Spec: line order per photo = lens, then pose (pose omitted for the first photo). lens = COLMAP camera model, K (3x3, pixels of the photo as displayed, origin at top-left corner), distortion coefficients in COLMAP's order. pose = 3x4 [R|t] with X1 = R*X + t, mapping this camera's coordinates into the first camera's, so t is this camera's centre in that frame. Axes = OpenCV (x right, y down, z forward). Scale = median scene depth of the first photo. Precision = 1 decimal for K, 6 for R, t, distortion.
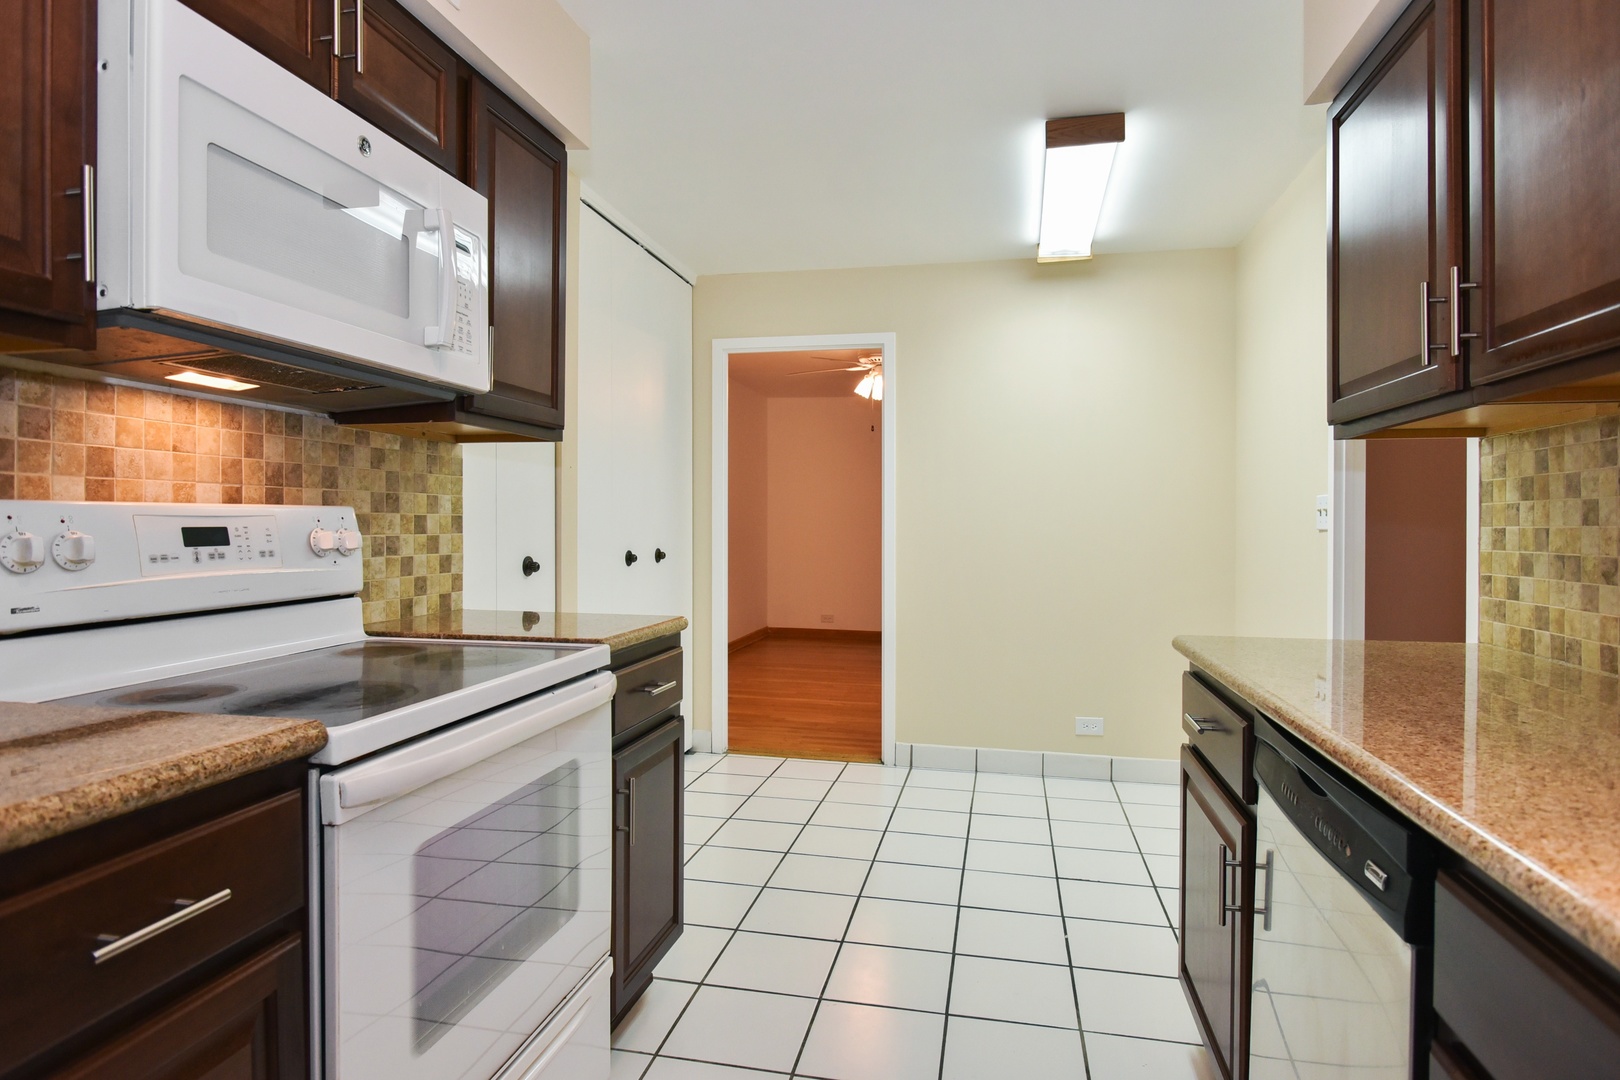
lens RADIAL K [[920.2, 0, 806.7], [0, 920.2, 533.1], [0, 0, 1]] dist [-0.013773, 0.004830]
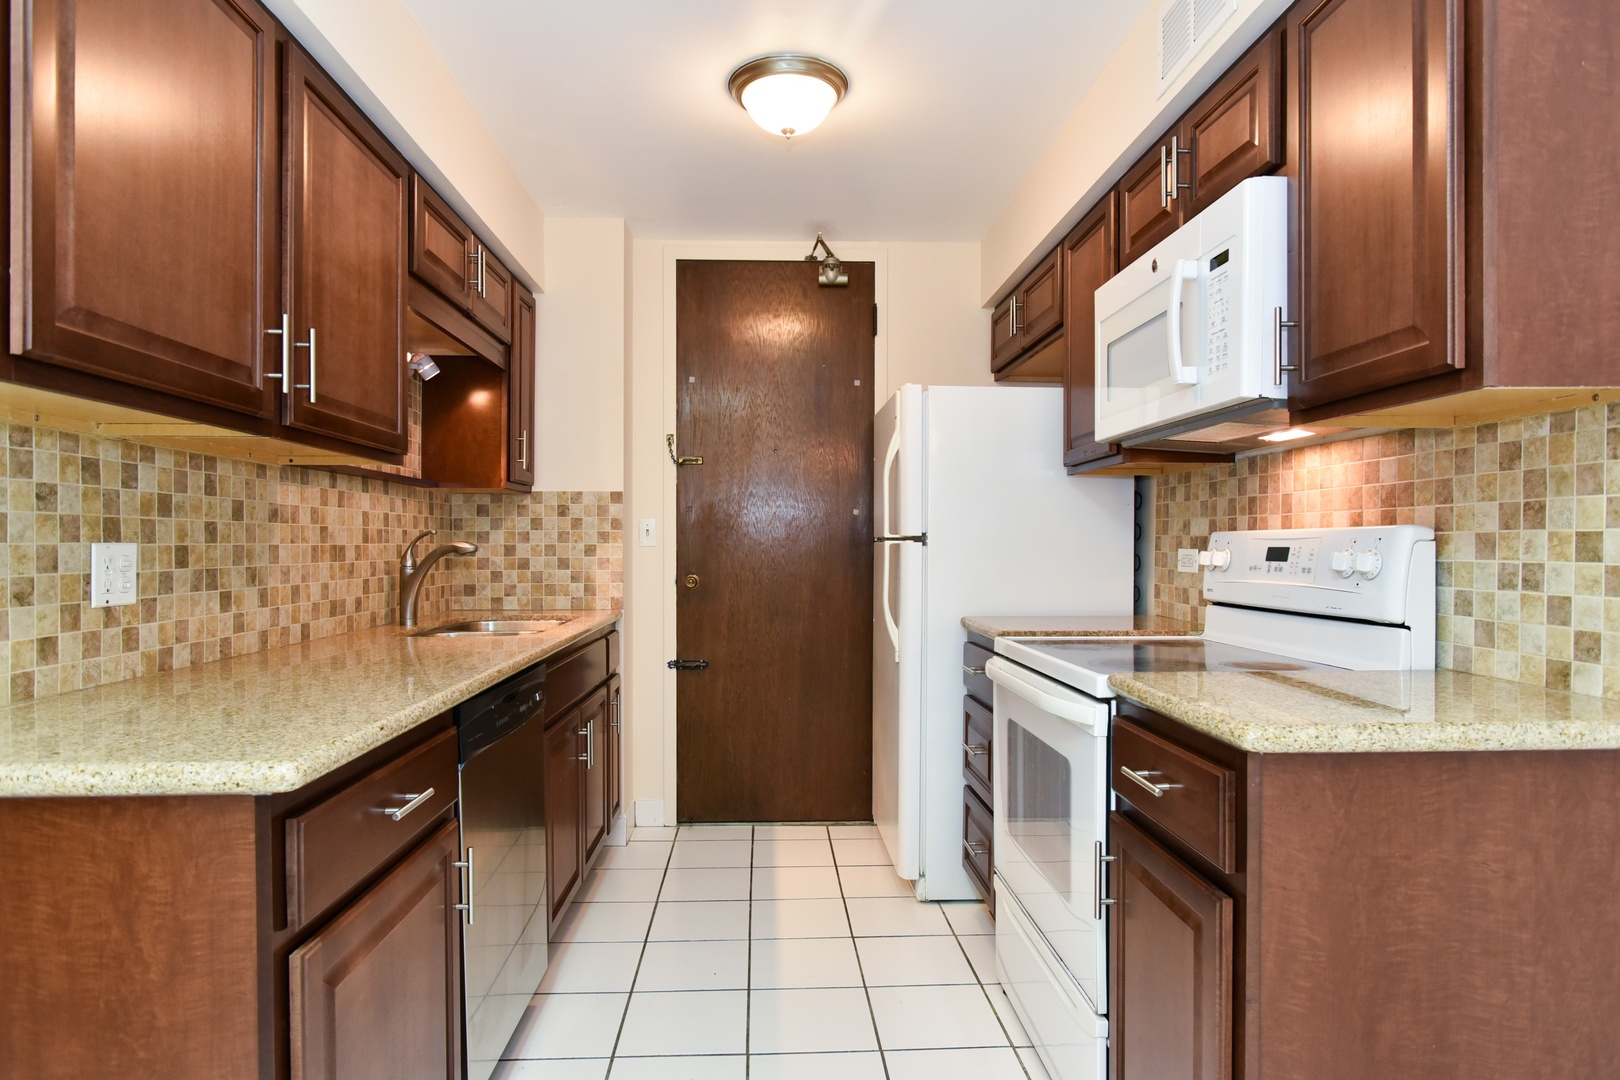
lens RADIAL K [[920.2, 0, 809.1], [0, 920.2, 542.3], [0, 0, 1]] dist [-0.013773, 0.004830]
pose [[-0.968016, -0.003071, -0.250869, 0.252990], [-0.005384, 0.999949, 0.008534, -0.015652], [0.250830, 0.009612, -0.967983, 1.561791]]
